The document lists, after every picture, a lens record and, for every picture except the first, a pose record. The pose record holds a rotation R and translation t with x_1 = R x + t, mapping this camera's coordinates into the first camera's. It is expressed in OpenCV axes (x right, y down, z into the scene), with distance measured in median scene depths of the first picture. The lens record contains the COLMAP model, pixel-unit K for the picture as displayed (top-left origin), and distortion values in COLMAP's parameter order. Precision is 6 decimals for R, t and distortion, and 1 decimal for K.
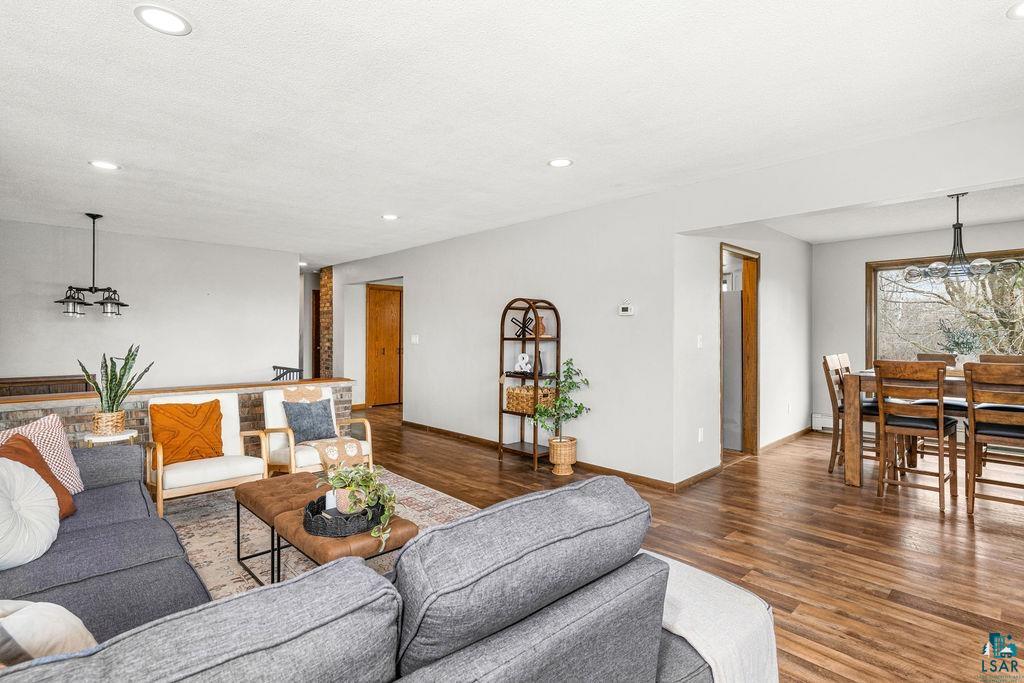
lens RADIAL K [[497.1, 0, 528.3], [0, 497.1, 333.0], [0, 0, 1]] dist [0.004946, 0.001532]
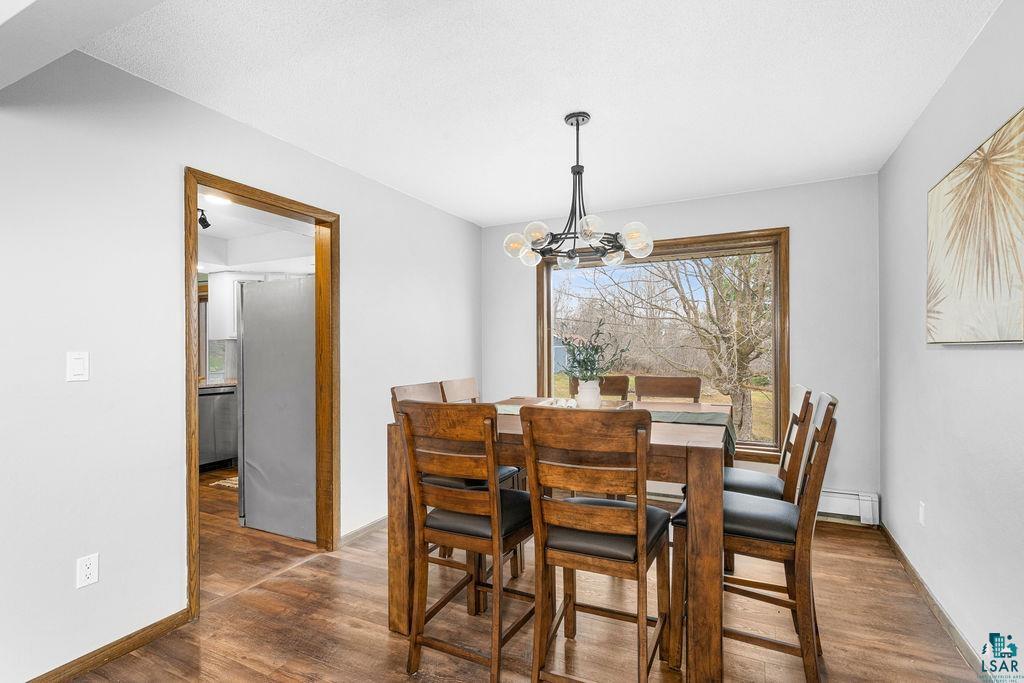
lens RADIAL K [[497.1, 0, 512.1], [0, 497.1, 347.5], [0, 0, 1]] dist [0.004946, 0.001532]
pose [[0.944605, -0.002553, 0.328201, 0.467105], [0.003501, 0.999991, -0.002295, 0.003041], [-0.328192, 0.003317, 0.944605, 0.363354]]
